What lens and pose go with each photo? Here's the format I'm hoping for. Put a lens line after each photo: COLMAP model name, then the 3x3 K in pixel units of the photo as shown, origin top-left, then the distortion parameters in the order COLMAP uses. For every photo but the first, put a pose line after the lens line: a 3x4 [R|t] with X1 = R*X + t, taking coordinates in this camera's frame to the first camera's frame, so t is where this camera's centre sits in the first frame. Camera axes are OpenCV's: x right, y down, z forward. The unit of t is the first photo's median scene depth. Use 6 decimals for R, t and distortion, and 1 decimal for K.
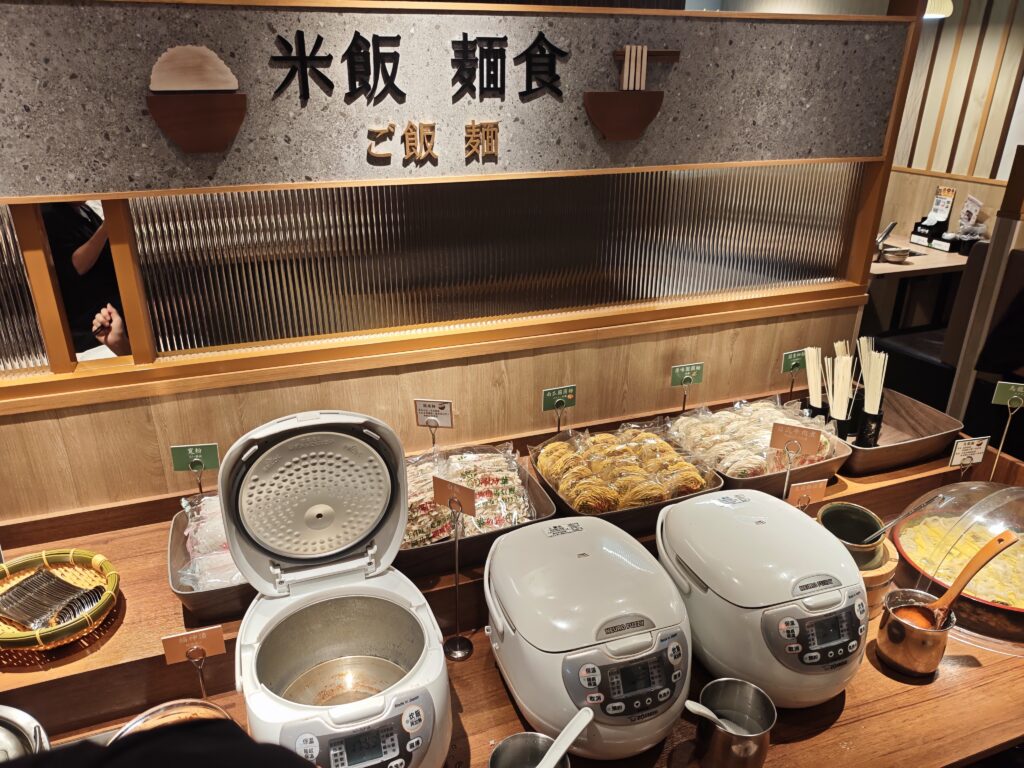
lens RADIAL K [[727.1, 0, 510.0], [0, 727.1, 398.9], [0, 0, 1]] dist [-0.000483, -0.033545]
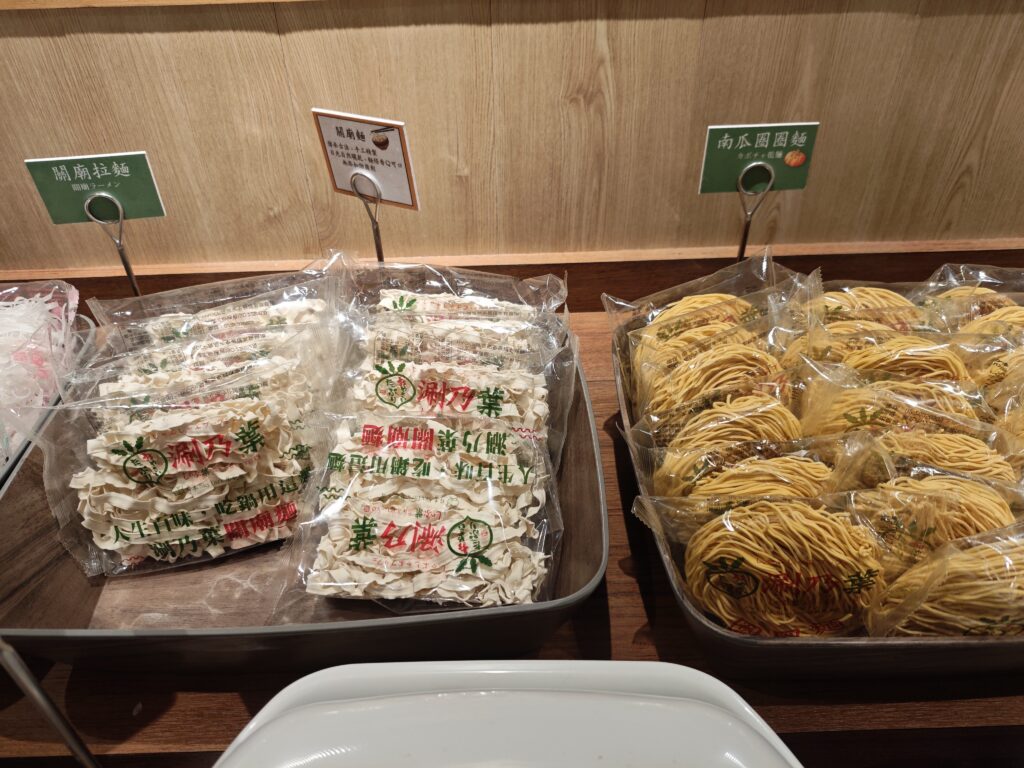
lens RADIAL K [[727.1, 0, 510.0], [0, 727.1, 398.9], [0, 0, 1]] dist [-0.000483, -0.033545]
pose [[0.939904, 0.196144, -0.279479, 0.078435], [-0.110045, 0.948874, 0.295851, 0.017991], [0.323220, -0.247316, 0.913435, 0.655797]]
